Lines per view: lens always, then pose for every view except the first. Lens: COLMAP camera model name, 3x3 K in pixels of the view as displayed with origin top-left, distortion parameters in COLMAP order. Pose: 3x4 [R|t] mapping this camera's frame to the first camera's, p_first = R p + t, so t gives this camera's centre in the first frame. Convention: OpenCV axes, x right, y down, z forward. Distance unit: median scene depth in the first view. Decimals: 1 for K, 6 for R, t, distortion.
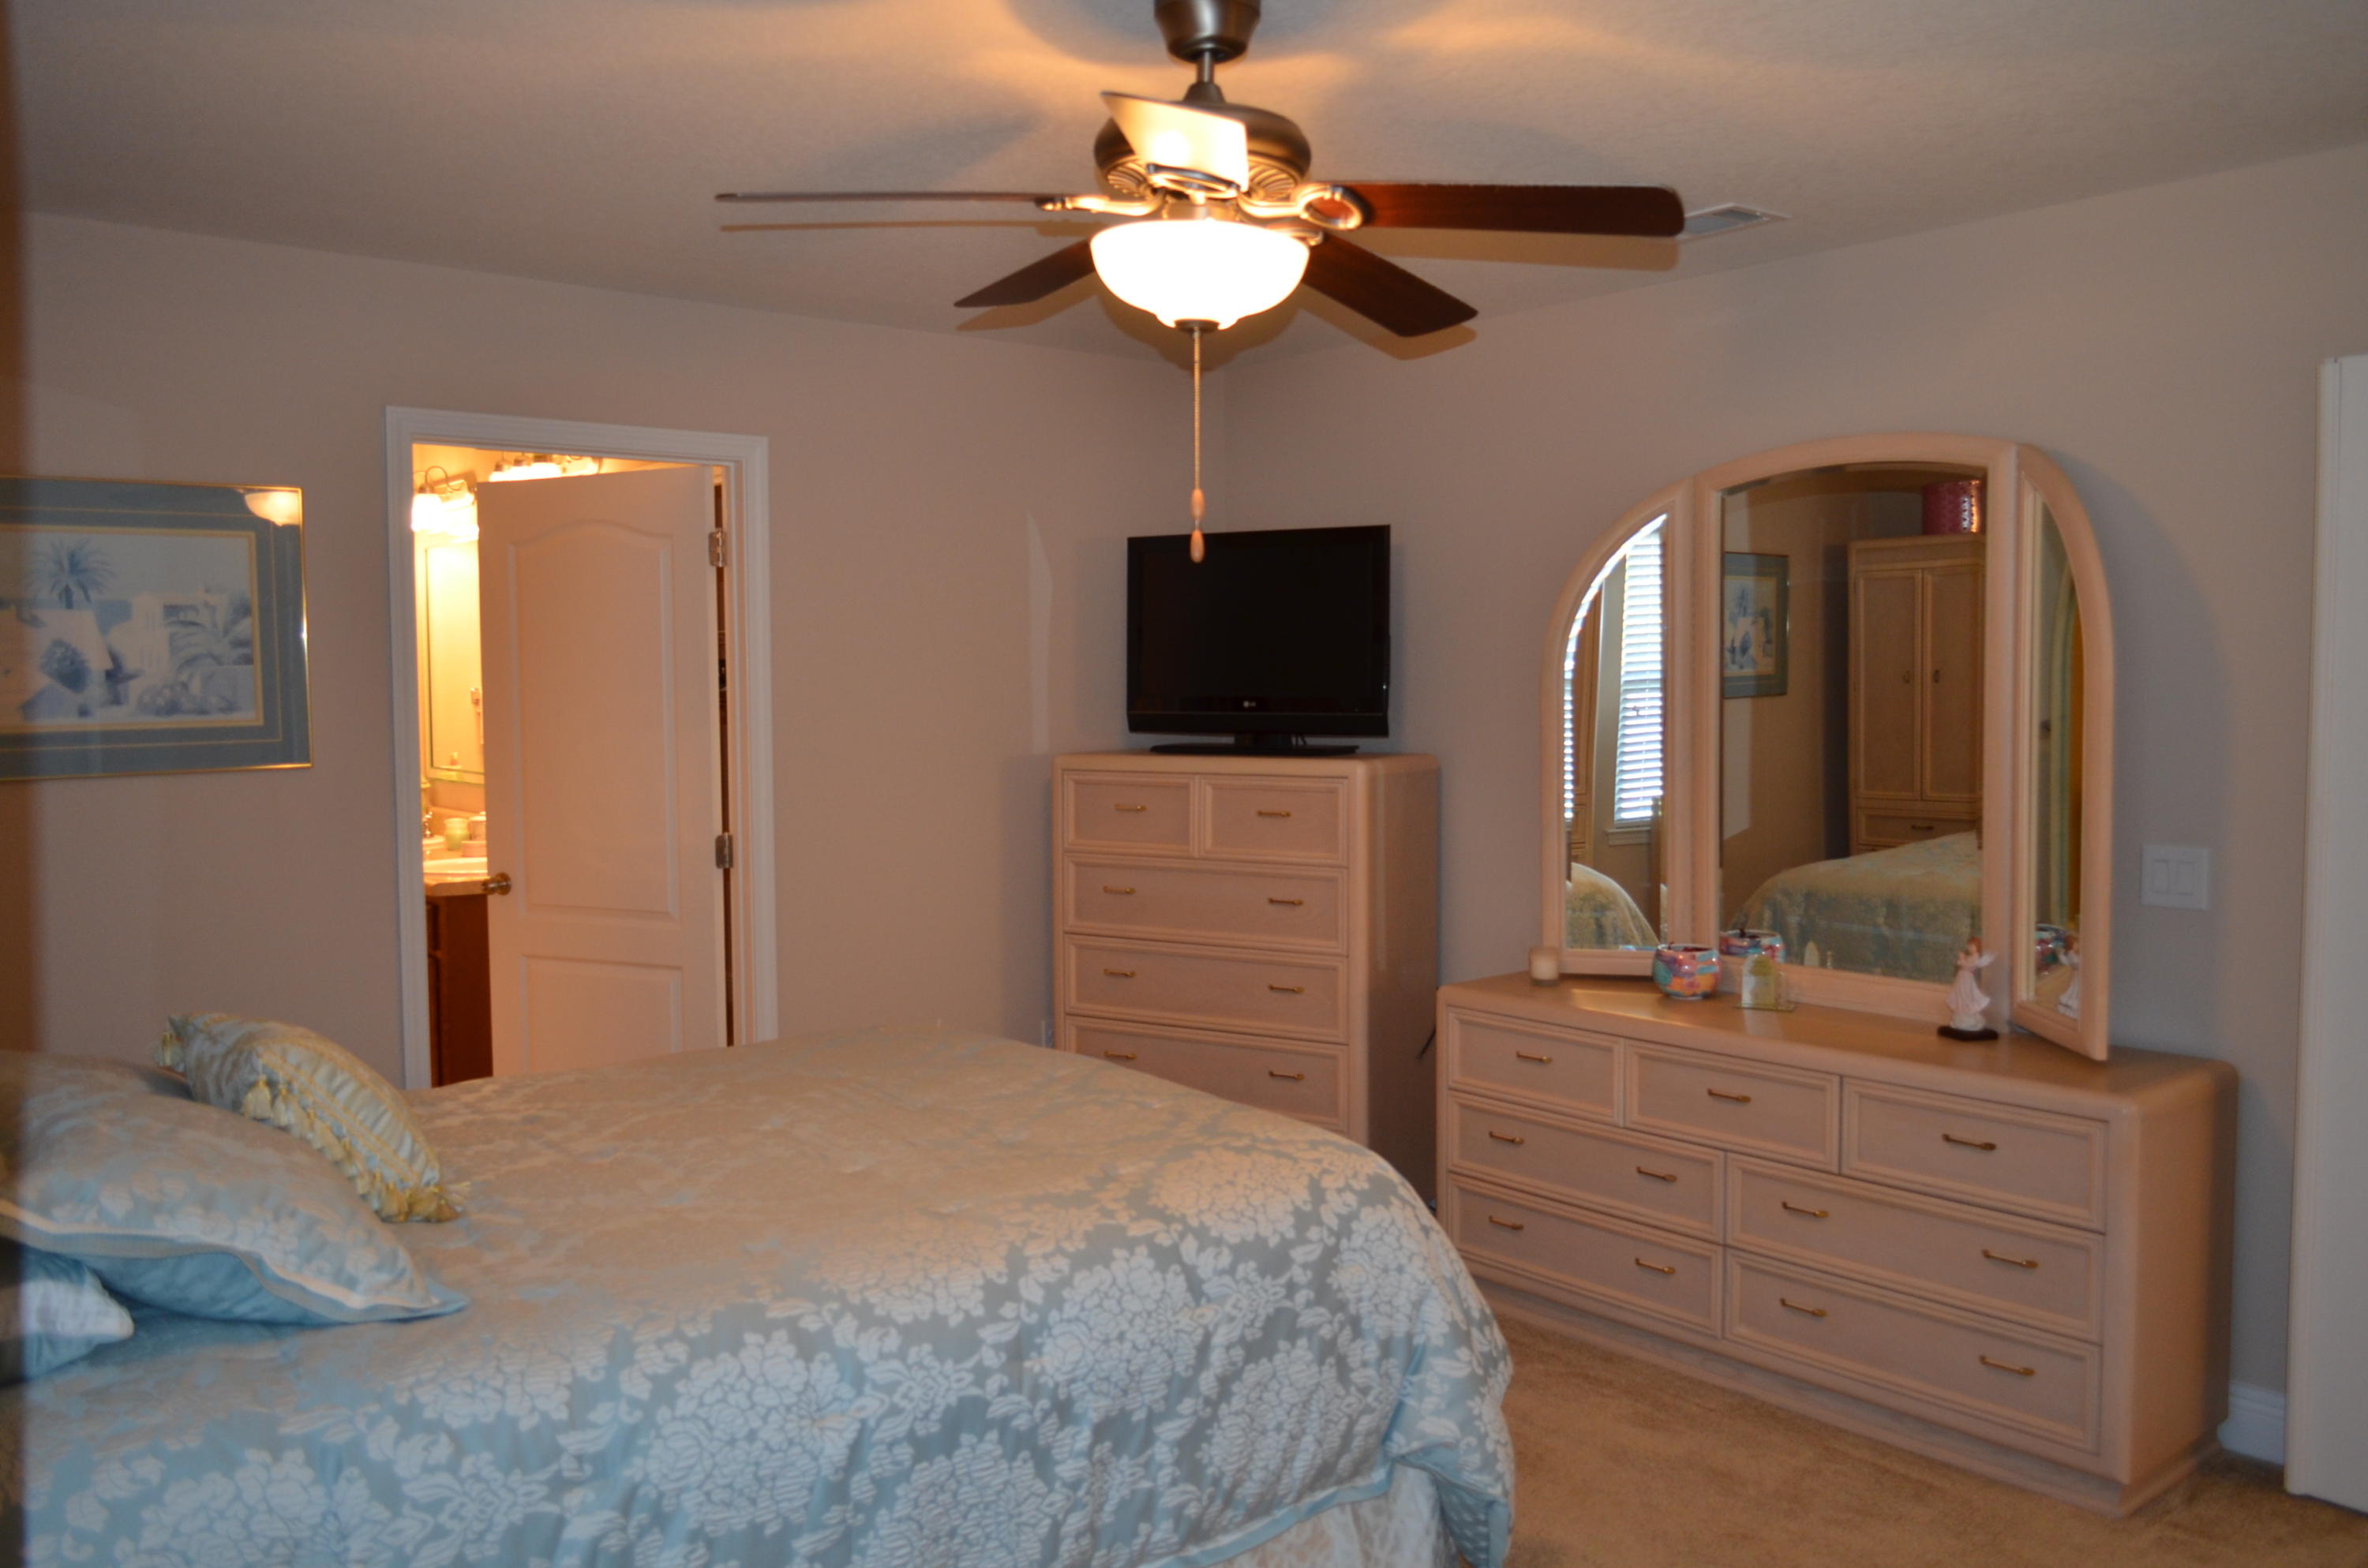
lens RADIAL K [[1774.7, 0, 1184.0], [0, 1774.7, 784.0], [0, 0, 1]] dist [0.024802, -0.003282]
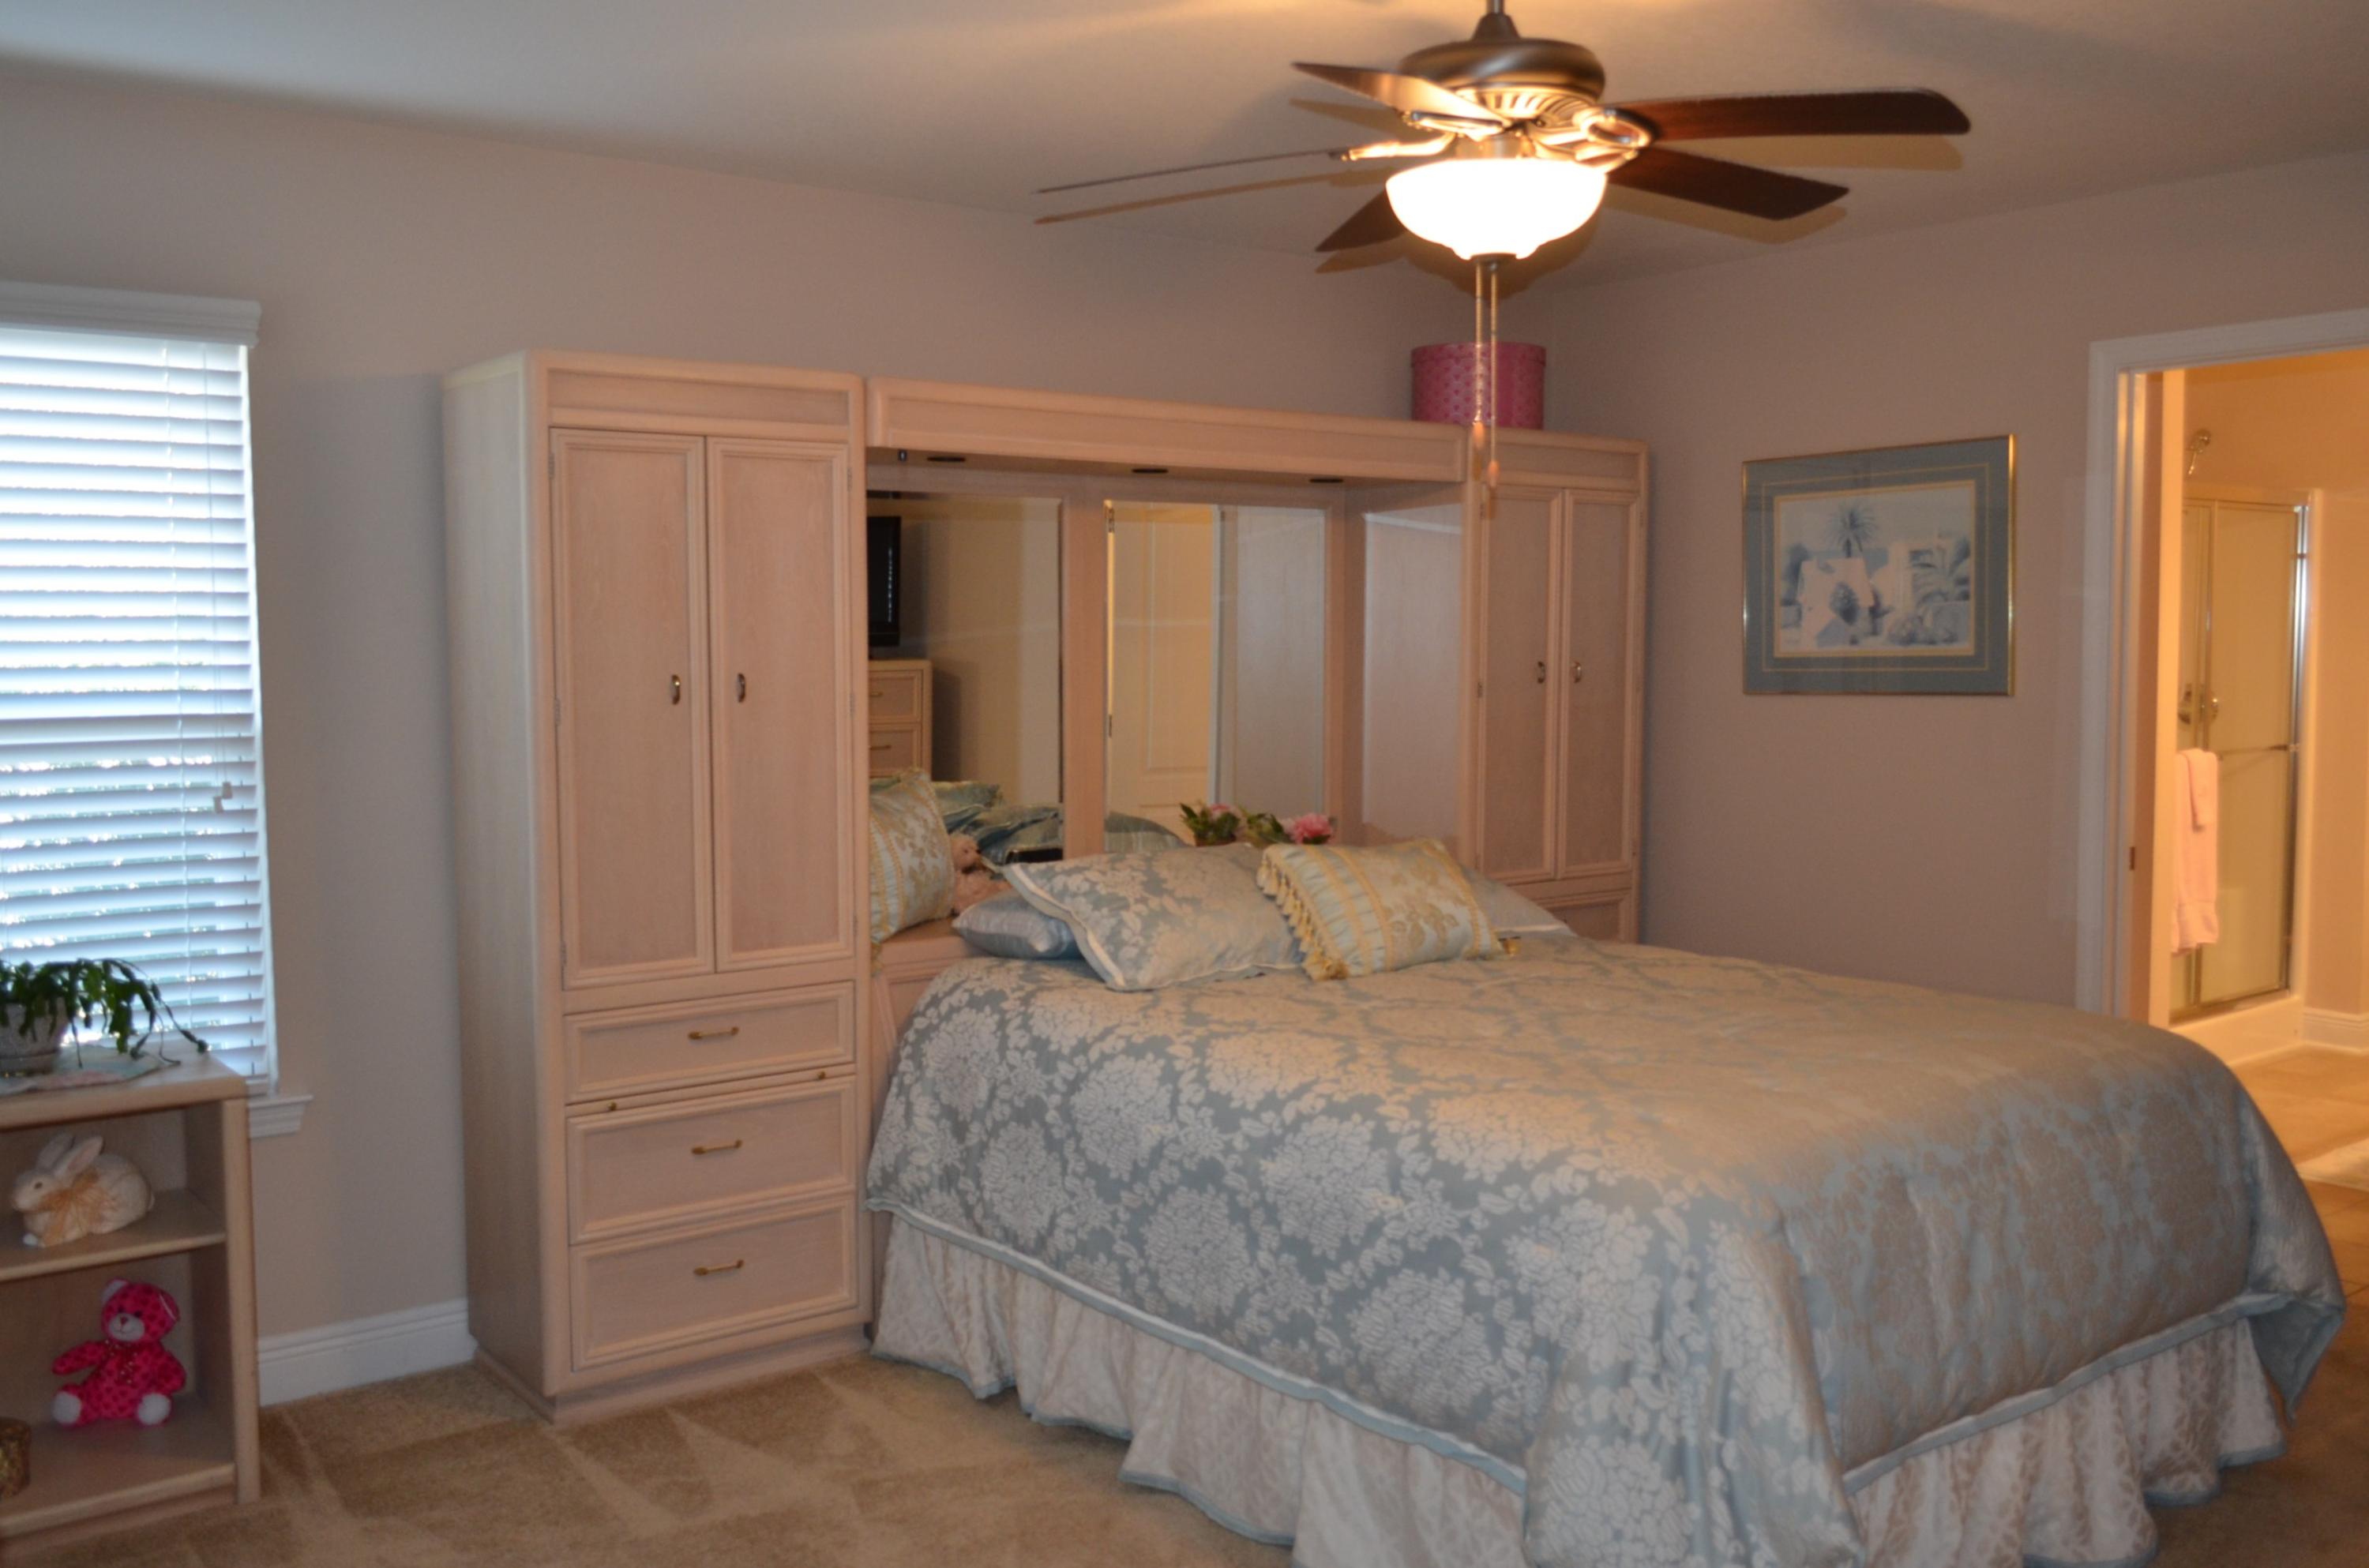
lens RADIAL K [[1816.8, 0, 1184.5], [0, 1816.8, 784.0], [0, 0, 1]] dist [0.008638, 0.000720]
pose [[0.053962, 0.086567, -0.994784, 0.622546], [-0.059467, 0.994745, 0.083338, -0.019110], [0.996771, 0.054660, 0.058826, 0.471861]]
